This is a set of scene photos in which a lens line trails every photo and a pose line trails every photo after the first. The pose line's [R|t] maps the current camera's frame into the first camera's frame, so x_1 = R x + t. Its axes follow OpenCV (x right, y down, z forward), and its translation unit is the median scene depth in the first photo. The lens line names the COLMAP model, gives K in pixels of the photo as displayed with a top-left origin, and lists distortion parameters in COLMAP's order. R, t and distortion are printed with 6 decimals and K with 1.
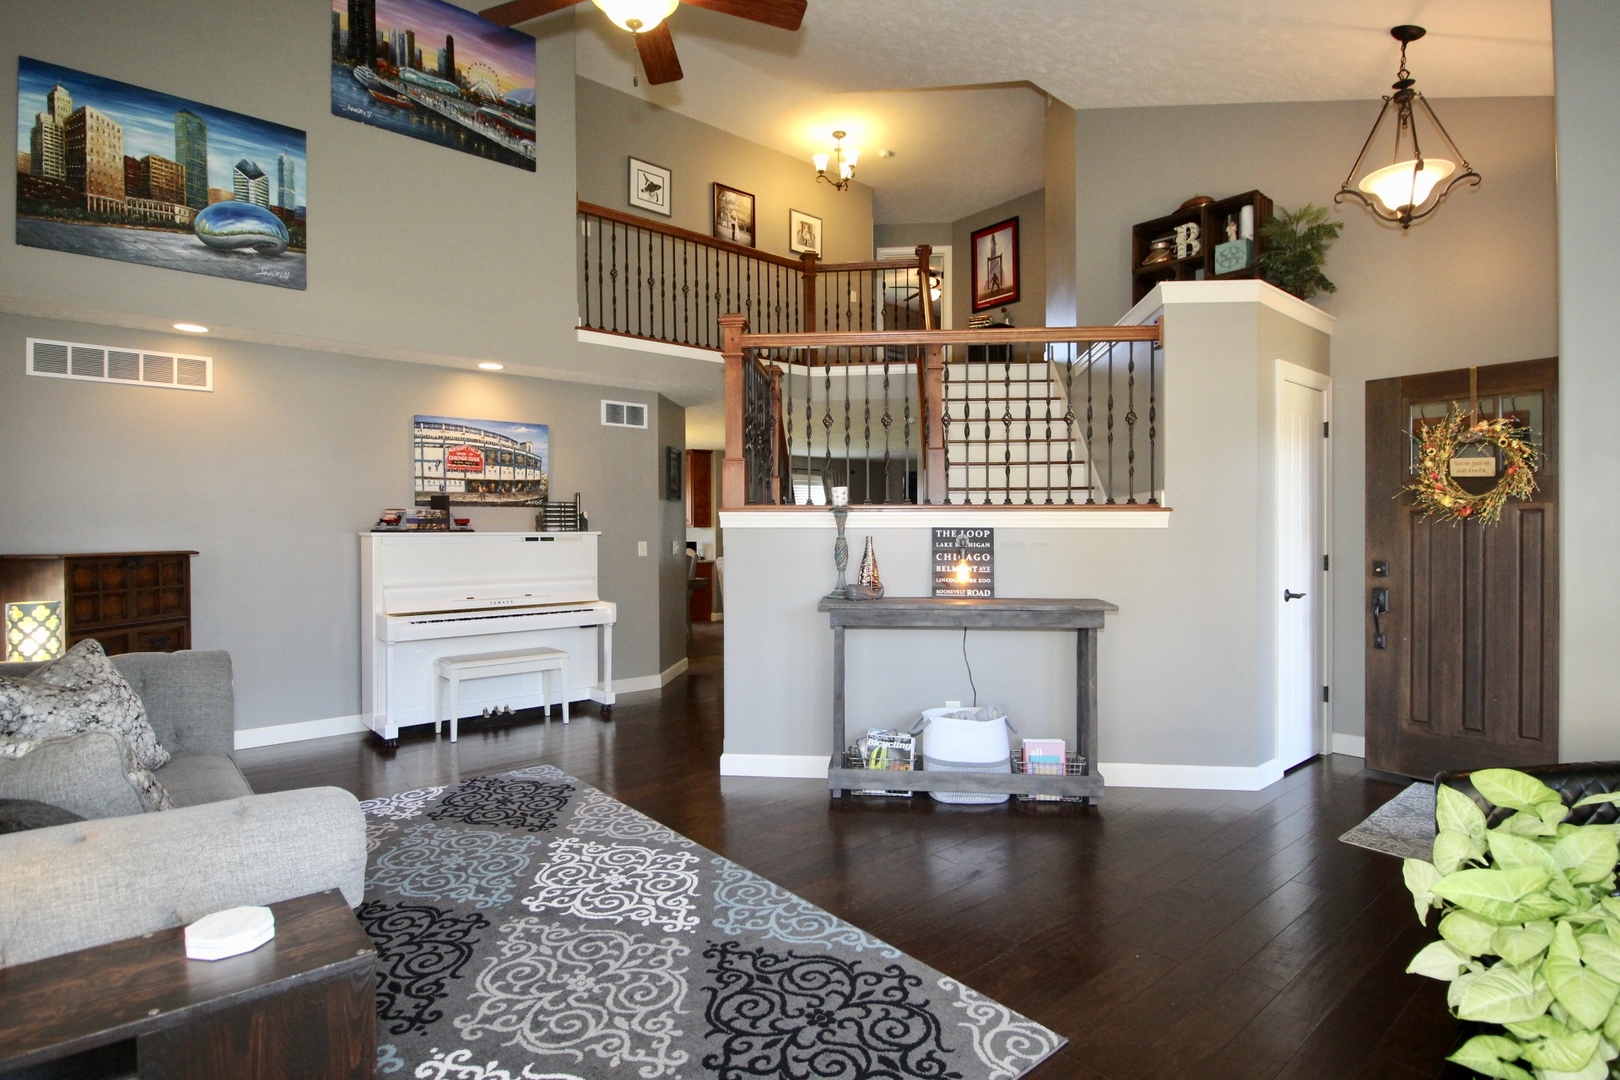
lens RADIAL K [[829.0, 0, 821.8], [0, 829.0, 542.0], [0, 0, 1]] dist [-0.002416, -0.010280]
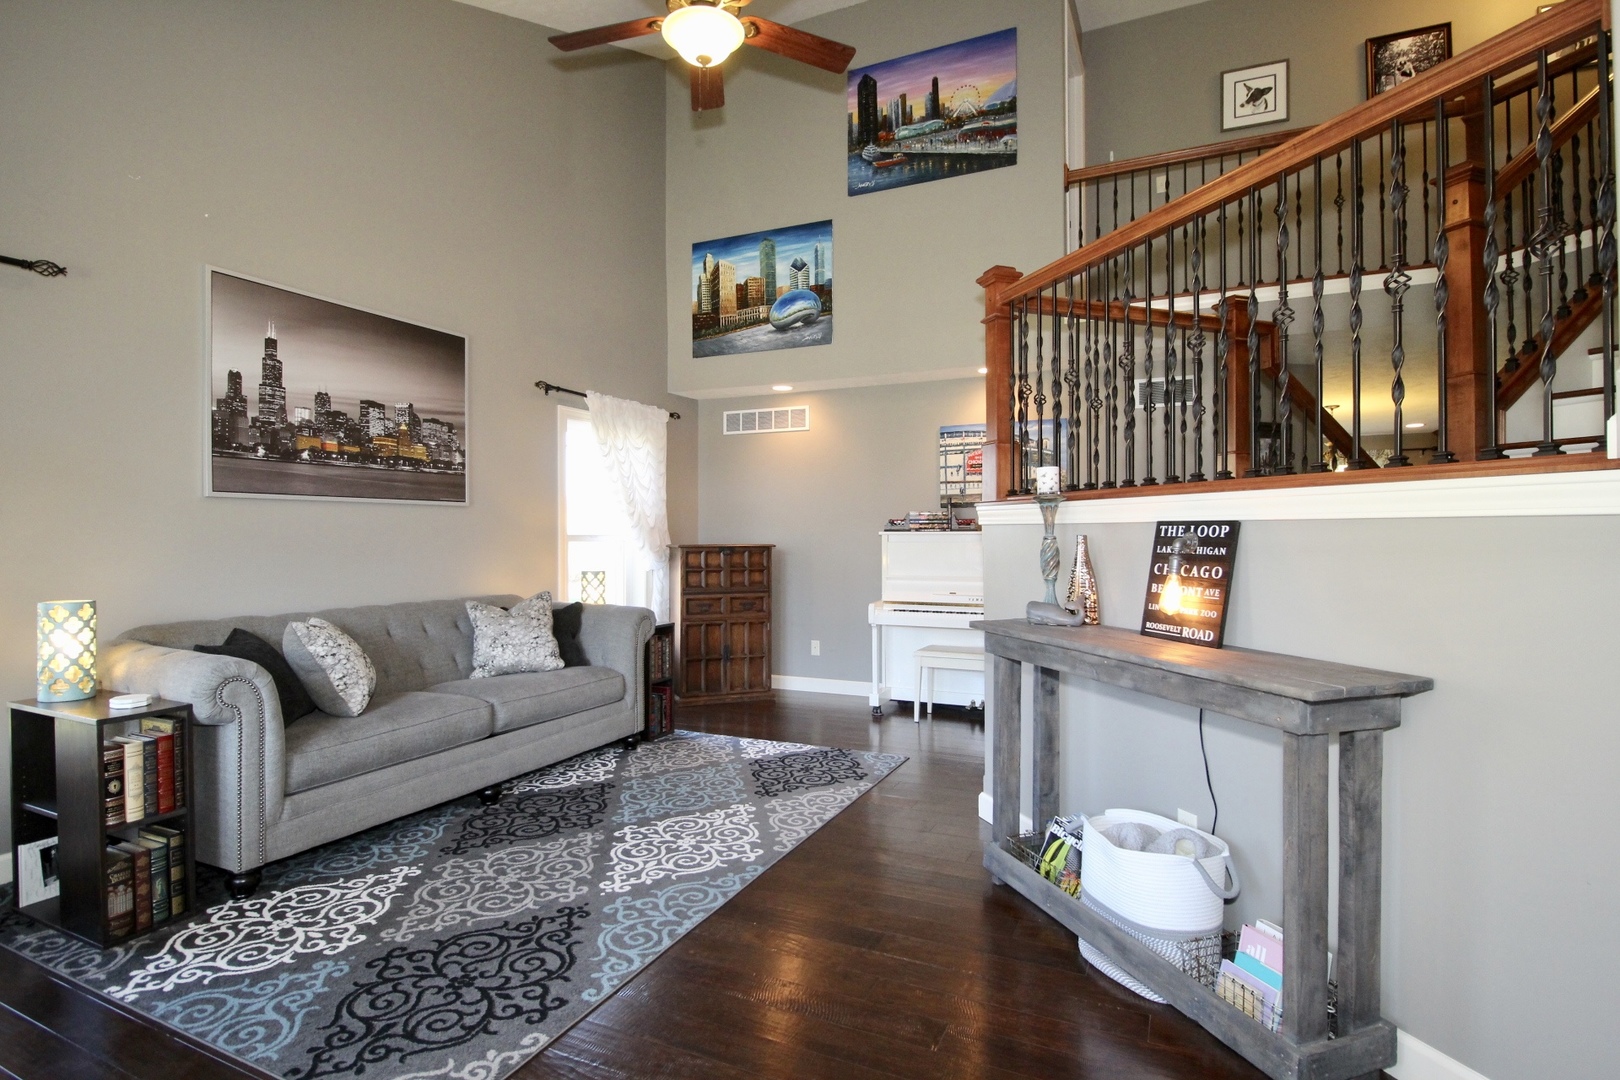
lens RADIAL K [[829.0, 0, 819.8], [0, 829.0, 540.3], [0, 0, 1]] dist [-0.002416, -0.010280]
pose [[0.388766, 0.007715, -0.921304, 0.604835], [-0.011397, 0.999929, 0.003564, -0.002668], [0.921266, 0.009114, 0.388826, 0.525011]]
